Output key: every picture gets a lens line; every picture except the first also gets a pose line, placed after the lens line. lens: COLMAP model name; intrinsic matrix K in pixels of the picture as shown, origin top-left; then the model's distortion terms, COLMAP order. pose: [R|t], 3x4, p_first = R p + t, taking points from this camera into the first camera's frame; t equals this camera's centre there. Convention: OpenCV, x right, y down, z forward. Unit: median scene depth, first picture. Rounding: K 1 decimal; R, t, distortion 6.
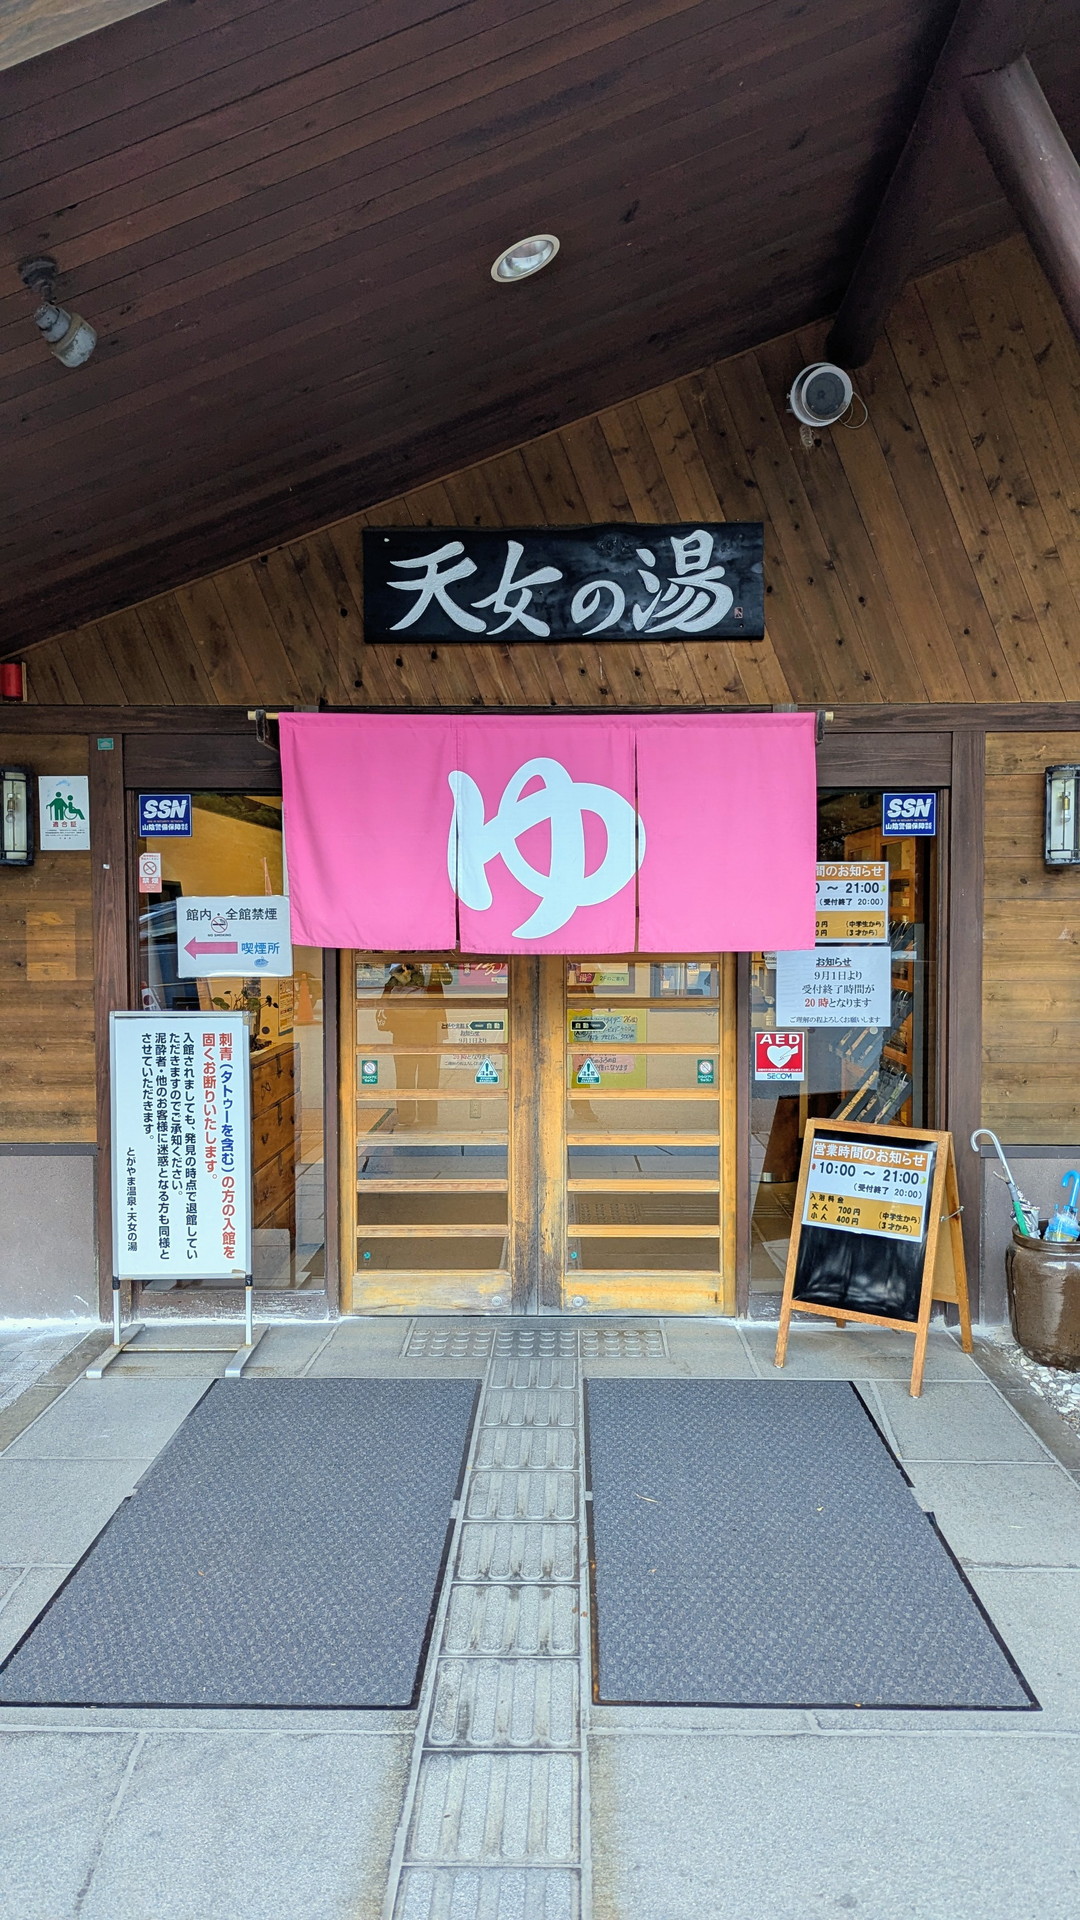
lens RADIAL K [[1375.8, 0, 543.9], [0, 1375.8, 976.0], [0, 0, 1]] dist [0.066256, -0.055614]
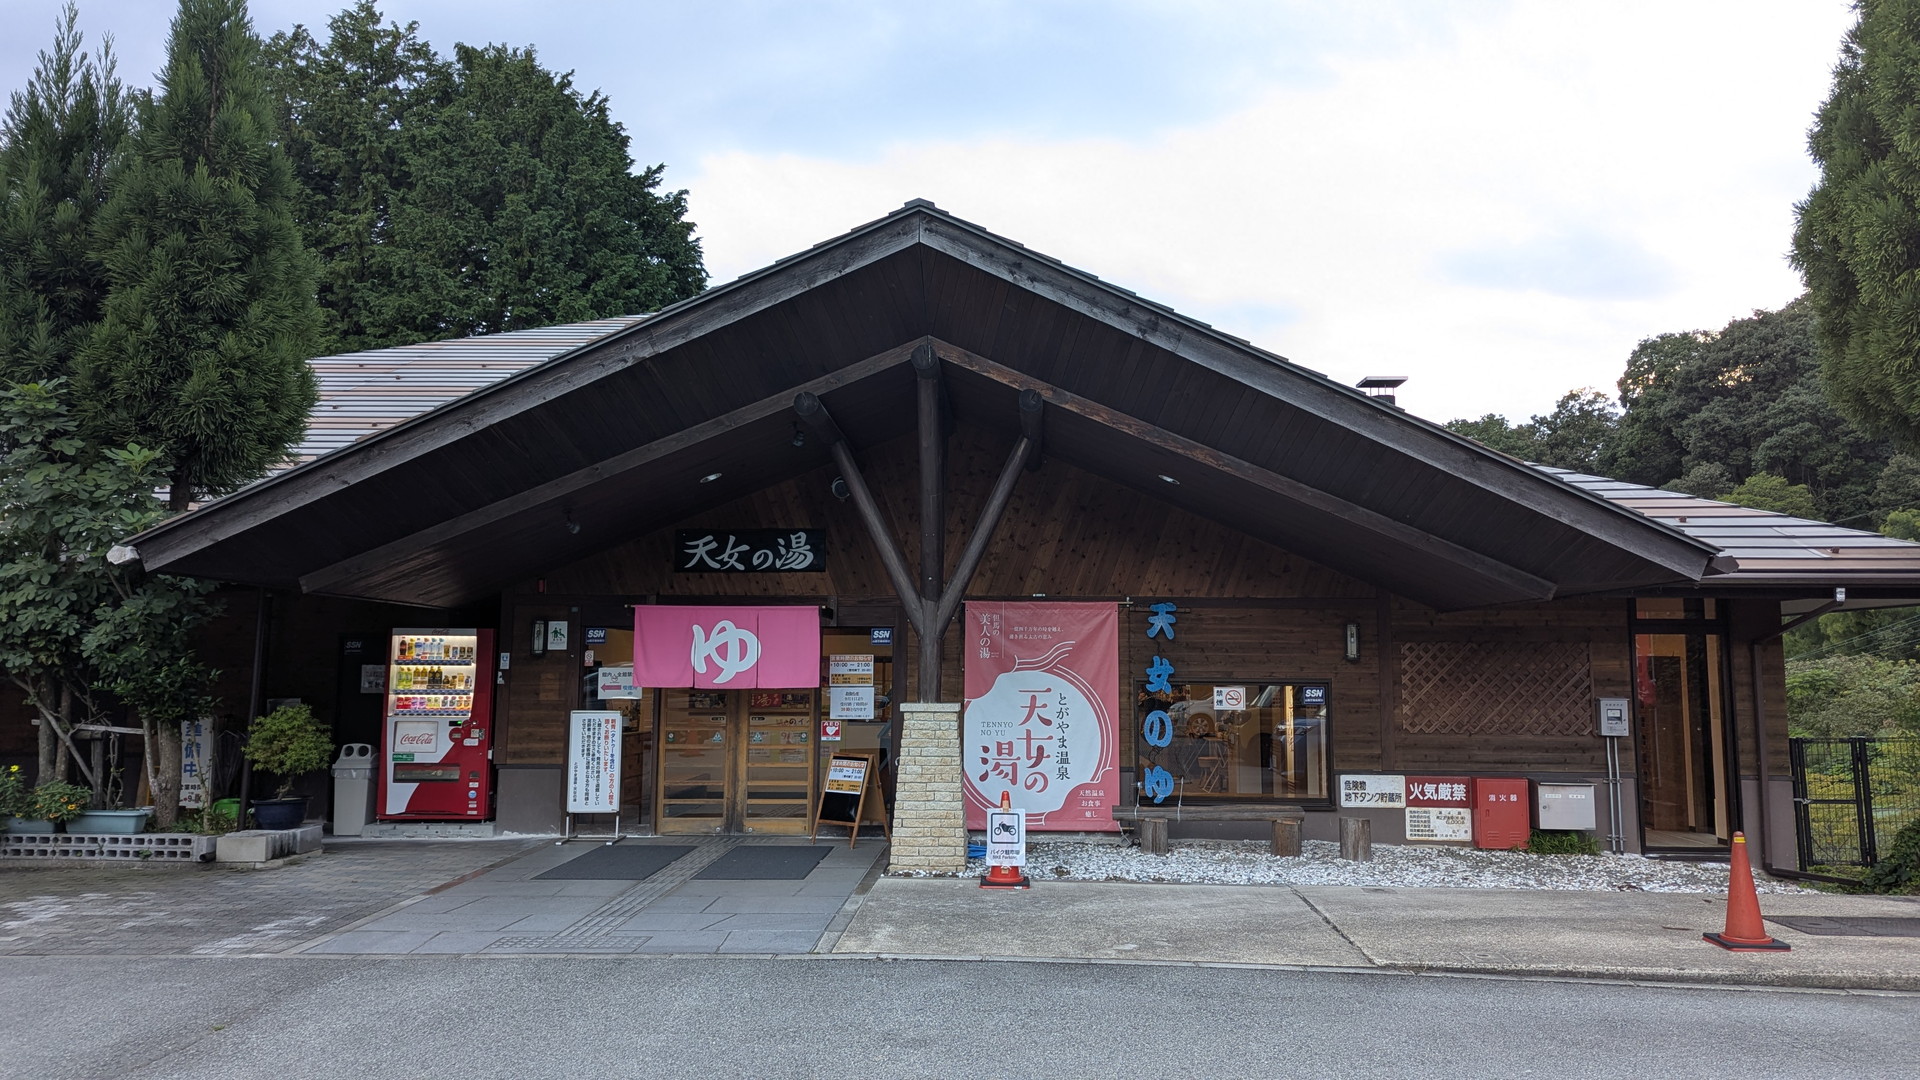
lens RADIAL K [[1375.8, 0, 999.9], [0, 1375.8, 523.9], [0, 0, 1]] dist [0.066256, -0.055614]
pose [[0.999976, 0.006323, 0.002655, 0.488861], [-0.005836, 0.987961, -0.154593, 0.075315], [-0.003600, 0.154574, 0.987975, -1.645900]]
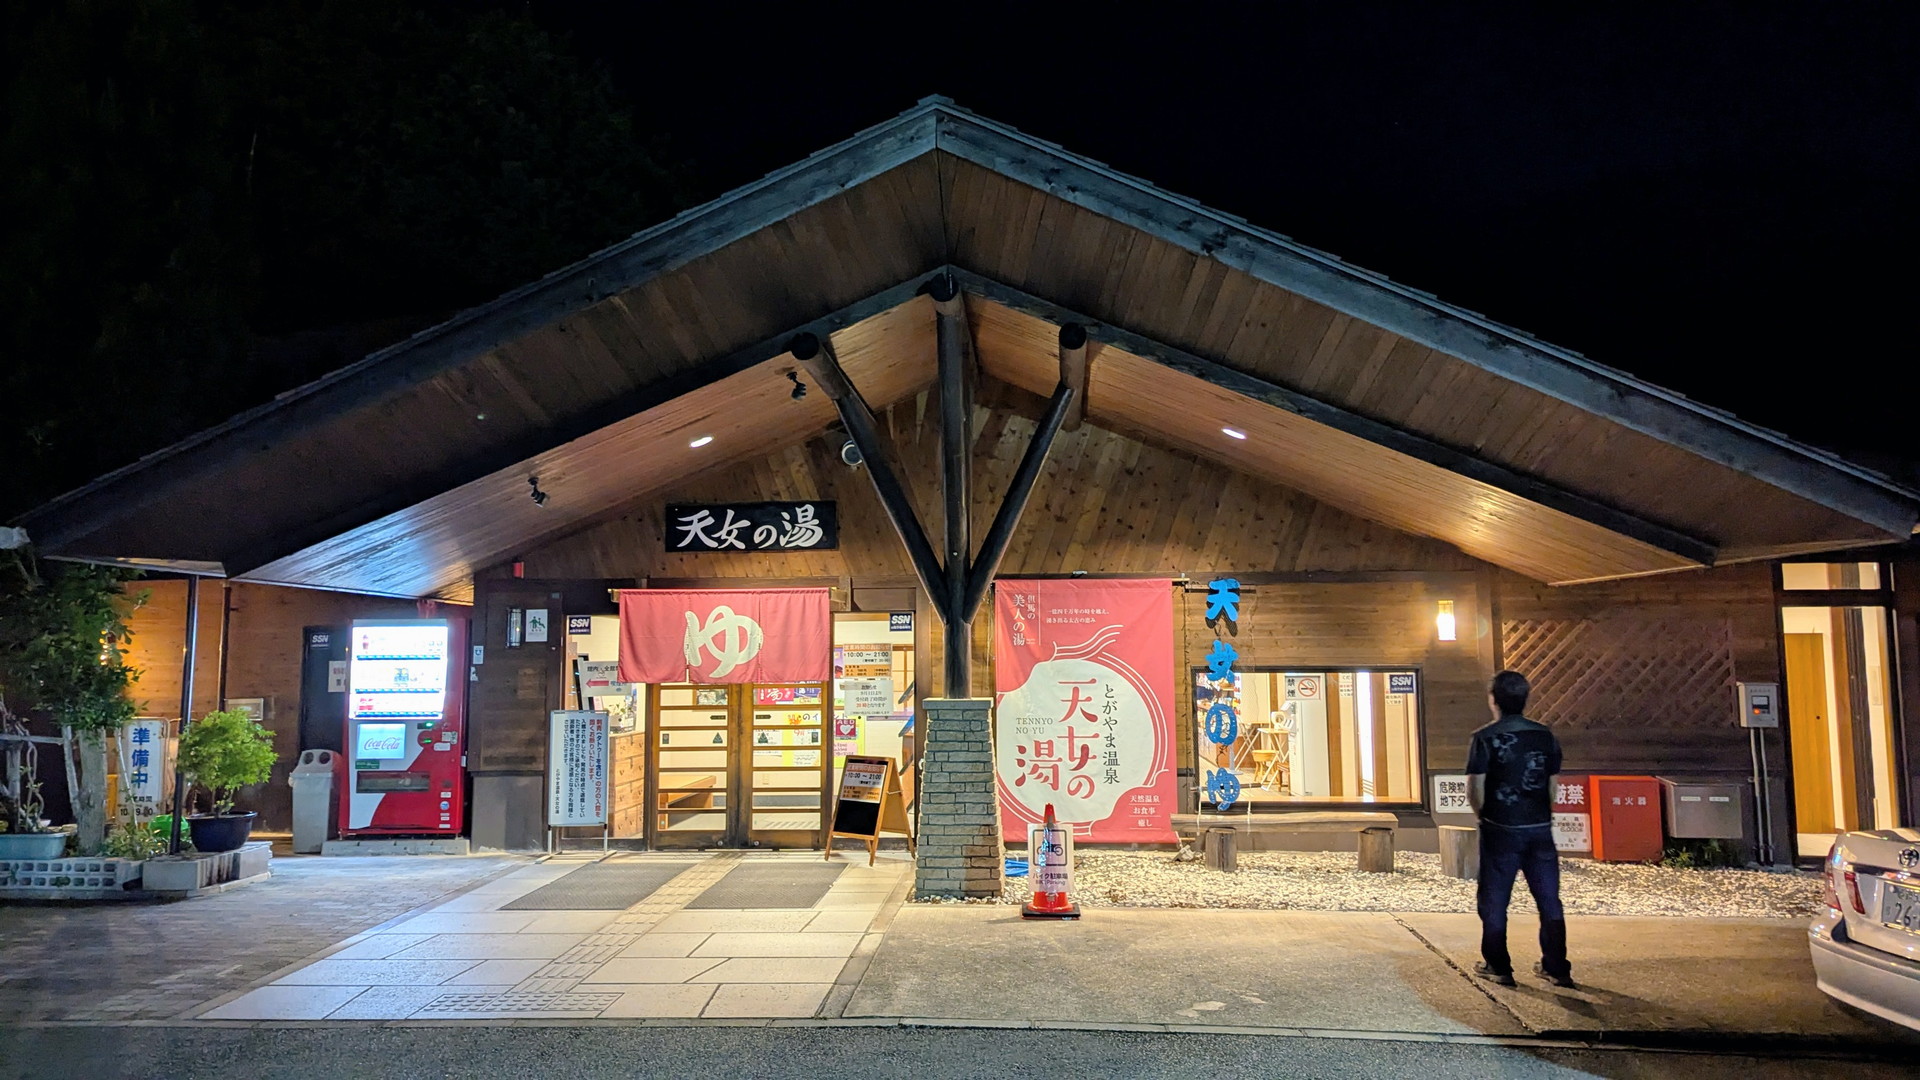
lens RADIAL K [[1375.8, 0, 974.8], [0, 1375.8, 524.3], [0, 0, 1]] dist [0.066256, -0.055614]
pose [[0.999445, -0.009353, -0.031969, 0.469713], [0.004657, 0.989577, -0.143930, 0.052909], [0.032982, 0.143701, 0.989071, -1.311695]]
